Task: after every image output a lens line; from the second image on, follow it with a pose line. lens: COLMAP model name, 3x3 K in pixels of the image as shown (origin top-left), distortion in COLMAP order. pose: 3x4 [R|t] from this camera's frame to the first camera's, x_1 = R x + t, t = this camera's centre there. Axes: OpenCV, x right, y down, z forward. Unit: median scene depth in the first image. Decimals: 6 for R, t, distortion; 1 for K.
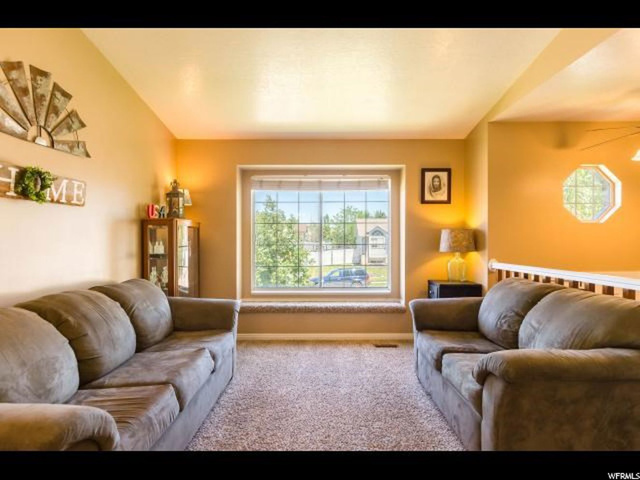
lens RADIAL K [[361.9, 0, 320.3], [0, 361.9, 242.3], [0, 0, 1]] dist [-0.012847, 0.001516]
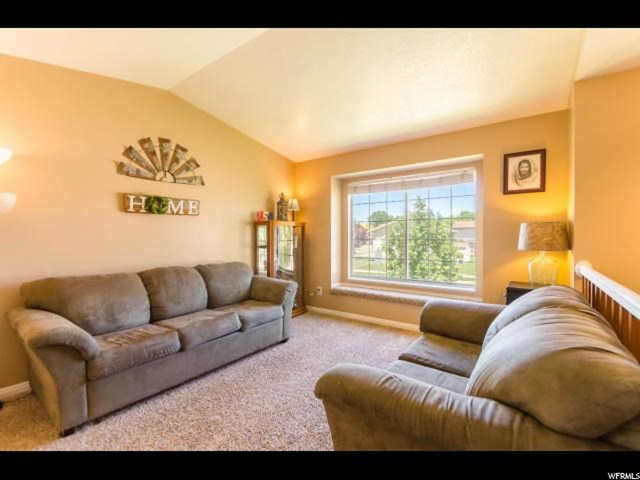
lens RADIAL K [[293.3, 0, 321.6], [0, 293.3, 237.4], [0, 0, 1]] dist [-0.003514, -0.000572]
pose [[0.800626, 0.003441, -0.599155, 0.444289], [-0.002331, 0.999994, 0.002627, -0.003604], [0.599160, -0.000707, 0.800629, 0.200059]]
